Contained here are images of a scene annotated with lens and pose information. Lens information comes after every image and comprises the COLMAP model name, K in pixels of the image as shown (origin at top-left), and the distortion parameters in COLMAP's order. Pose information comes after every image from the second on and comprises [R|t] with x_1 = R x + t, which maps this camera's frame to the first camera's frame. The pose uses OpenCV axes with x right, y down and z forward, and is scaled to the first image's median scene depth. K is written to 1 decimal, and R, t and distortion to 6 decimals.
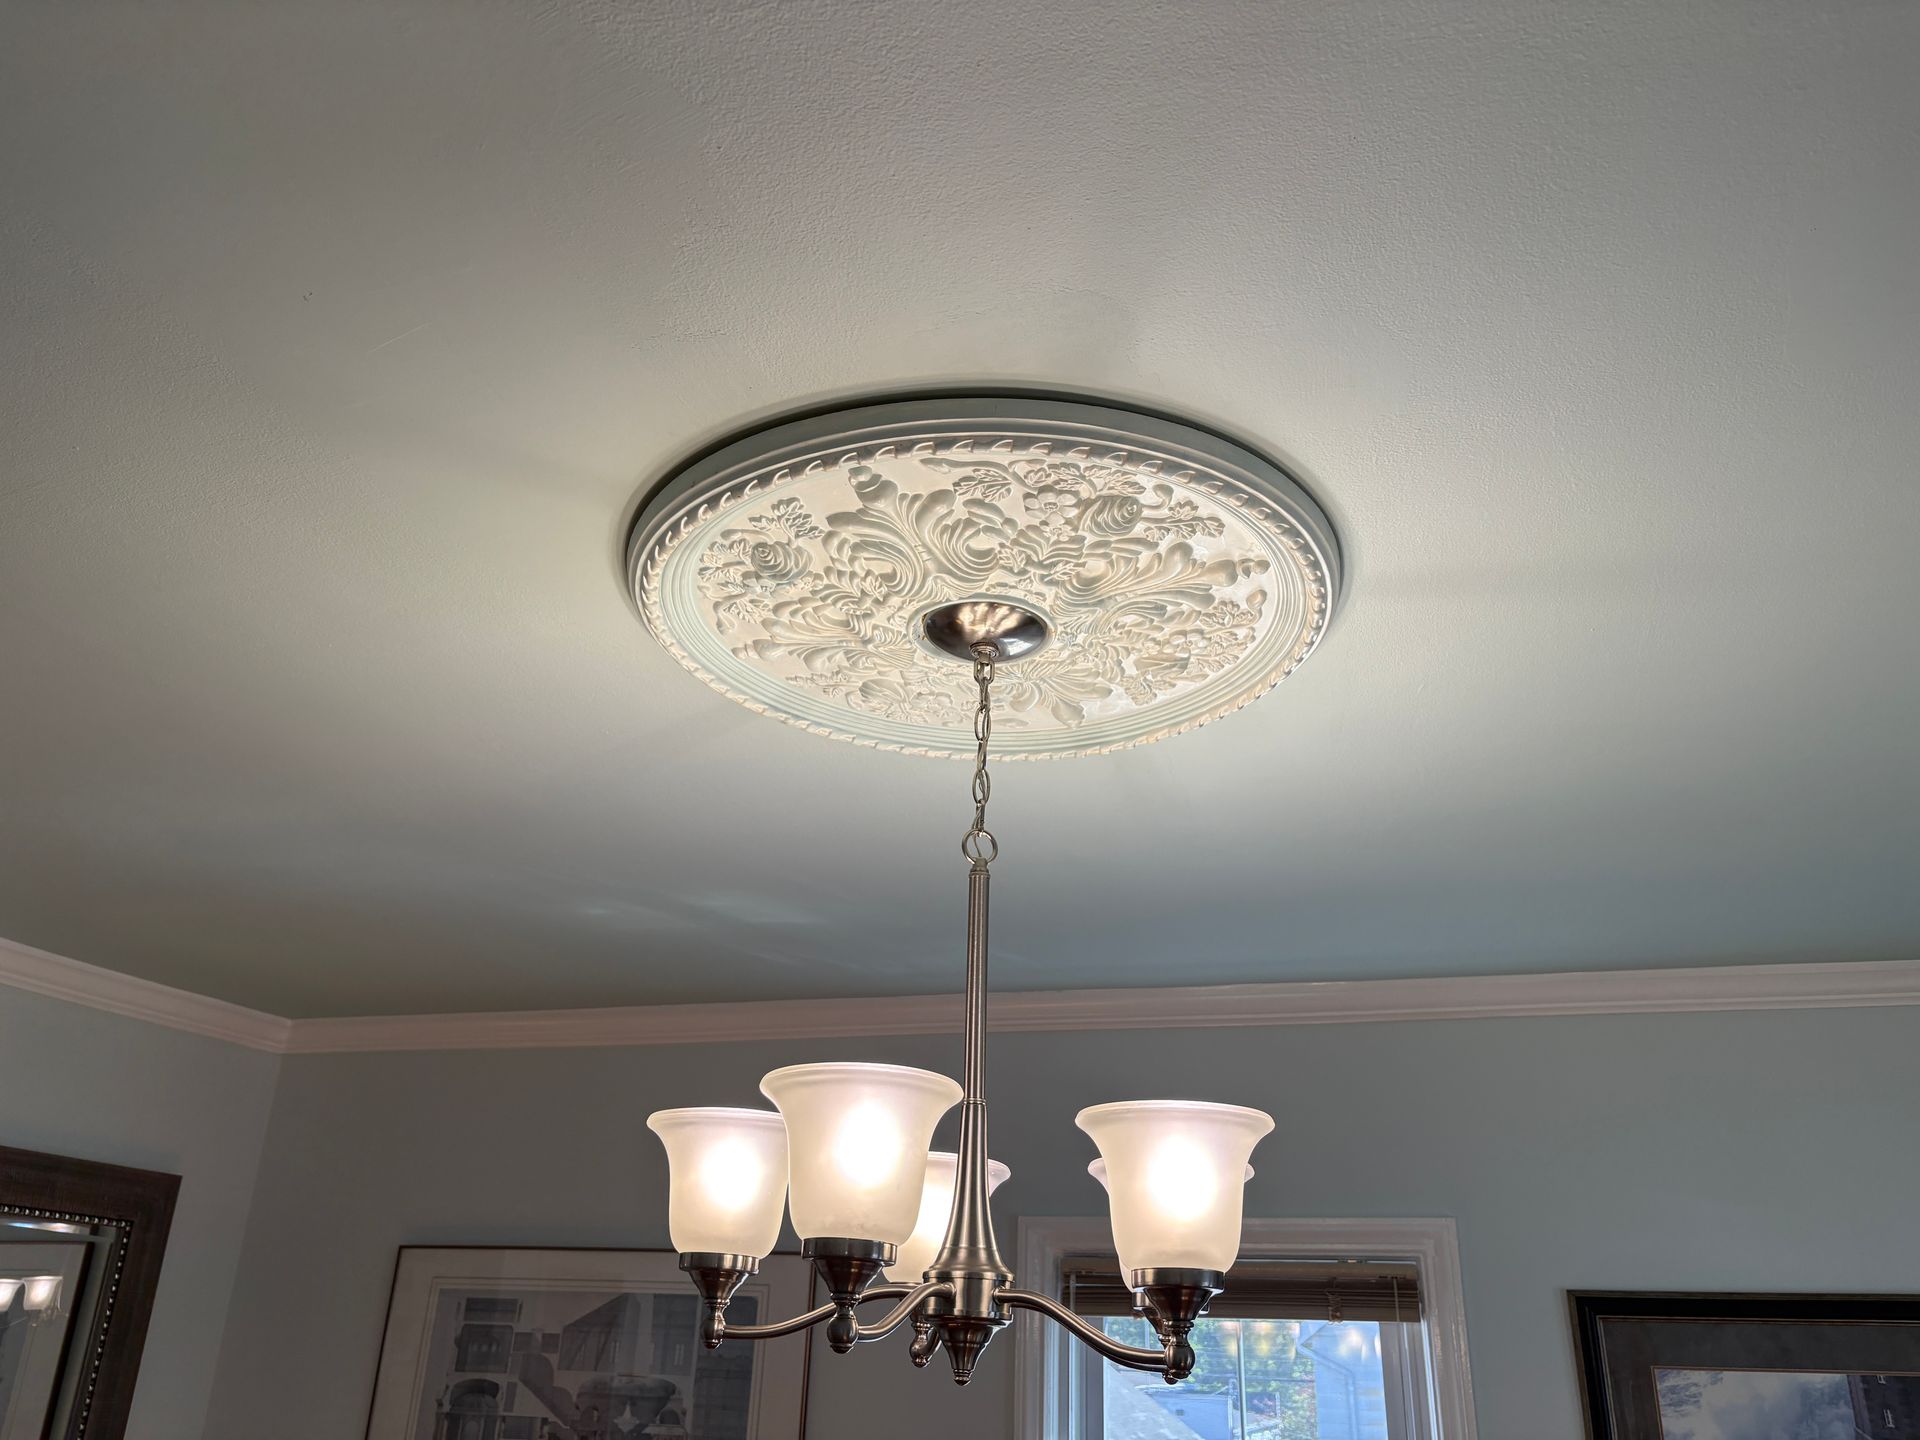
lens RADIAL K [[1467.9, 0, 963.5], [0, 1467.9, 719.7], [0, 0, 1]] dist [0.027417, -0.032604]
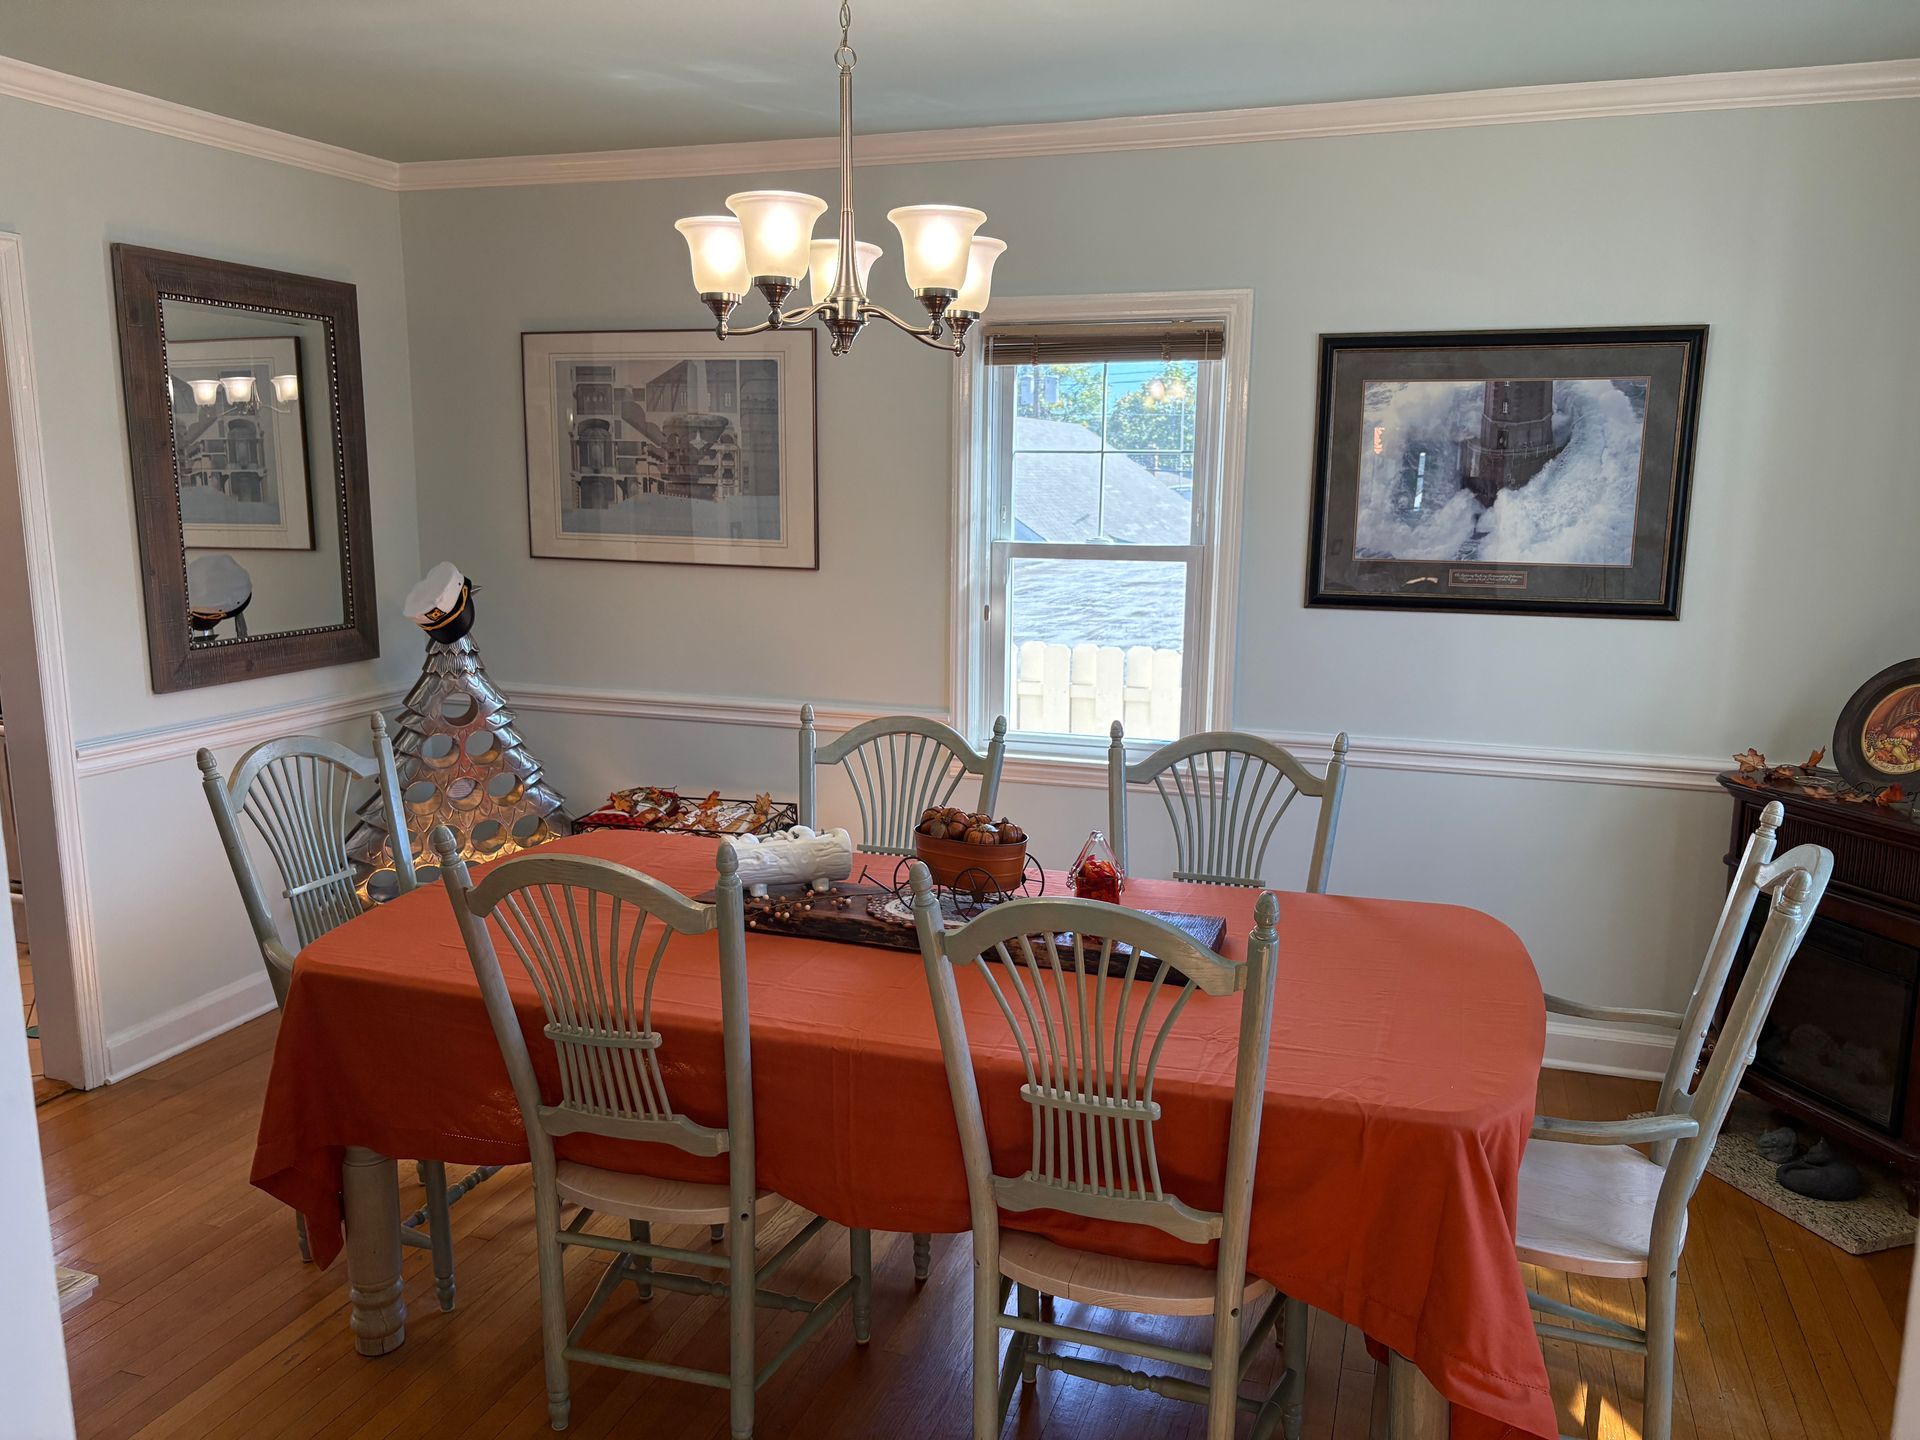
lens RADIAL K [[1467.9, 0, 952.3], [0, 1467.9, 726.3], [0, 0, 1]] dist [0.027417, -0.032604]
pose [[0.998879, -0.011426, -0.045935, 0.109308], [0.034815, 0.834833, 0.549402, -0.107100], [0.032070, -0.550385, 0.834295, -0.456209]]
